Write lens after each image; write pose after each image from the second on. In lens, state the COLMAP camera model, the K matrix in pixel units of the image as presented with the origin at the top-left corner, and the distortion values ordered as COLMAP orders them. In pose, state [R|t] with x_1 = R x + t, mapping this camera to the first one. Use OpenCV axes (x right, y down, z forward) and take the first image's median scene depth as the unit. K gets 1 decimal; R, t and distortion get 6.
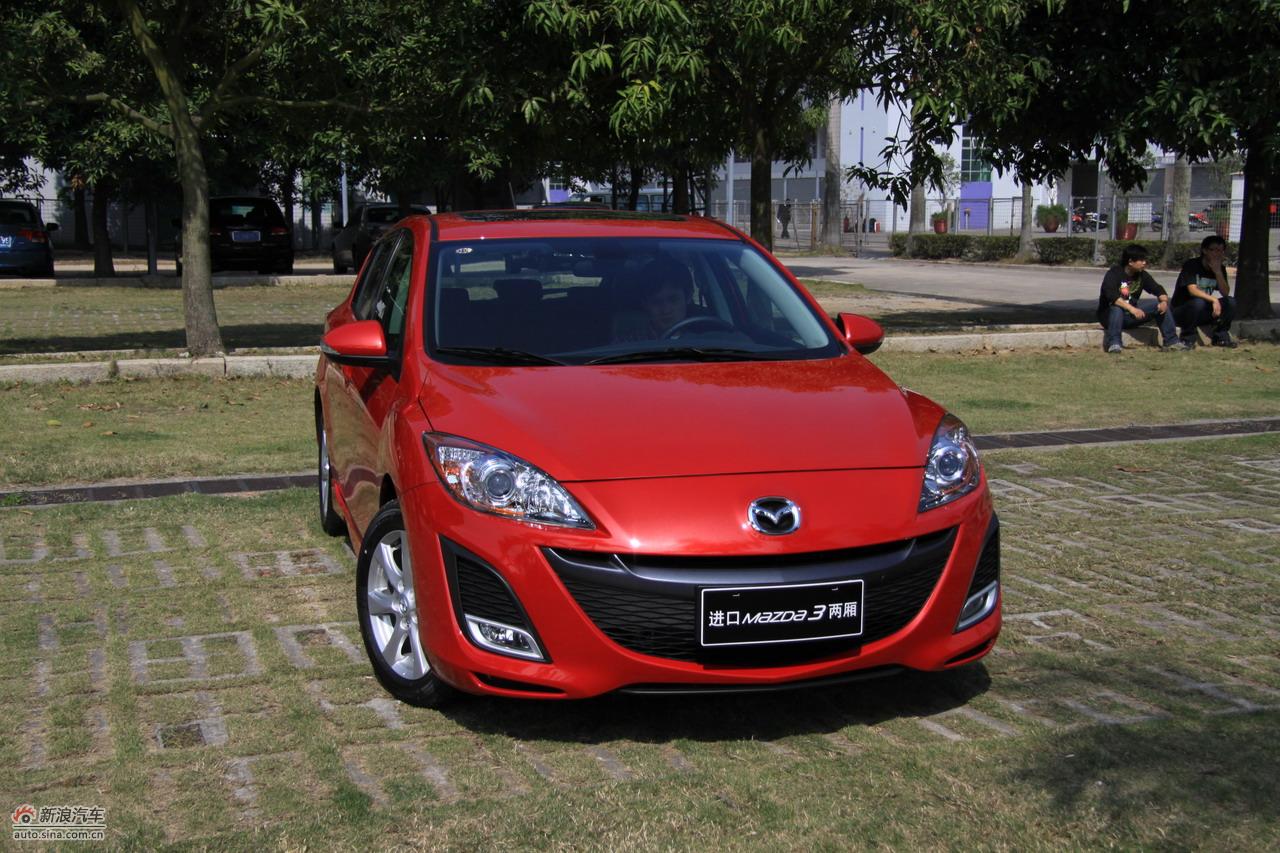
lens RADIAL K [[1512.7, 0, 639.5], [0, 1512.7, 457.9], [0, 0, 1]] dist [-0.011499, 0.276195]
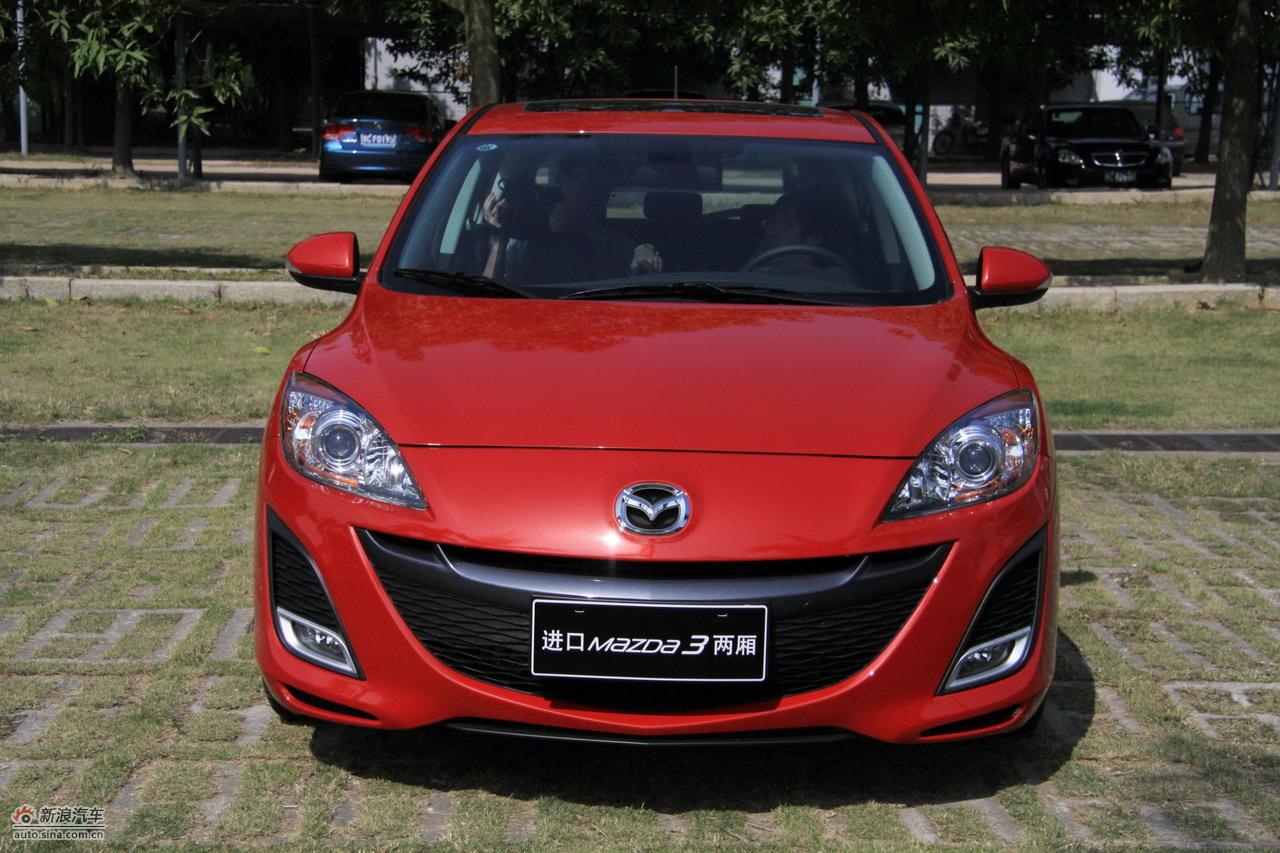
lens RADIAL K [[1913.7, 0, 640.6], [0, 1913.7, 451.0], [0, 0, 1]] dist [0.176522, 0.005880]
pose [[0.961701, 0.063985, -0.266528, 0.275352], [-0.060633, 0.997943, 0.020797, -0.007710], [0.267310, -0.003840, 0.963603, 0.079710]]
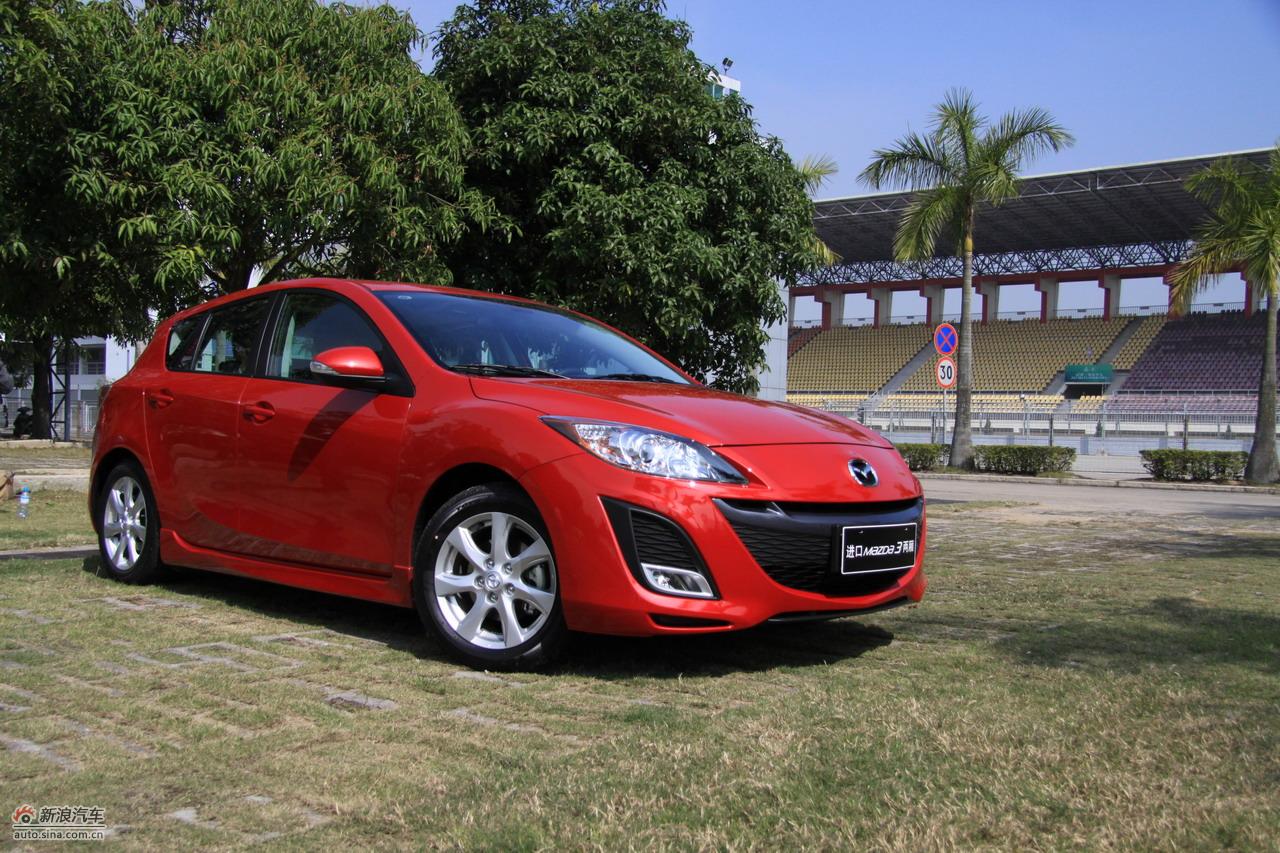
lens RADIAL K [[1171.1, 0, 641.9], [0, 1171.1, 452.7], [0, 0, 1]] dist [-0.122214, 0.188297]
pose [[0.864591, 0.016306, 0.502212, -0.470512], [0.046301, 0.992636, -0.111938, 0.101381], [-0.500339, 0.120033, 0.857469, 0.206208]]
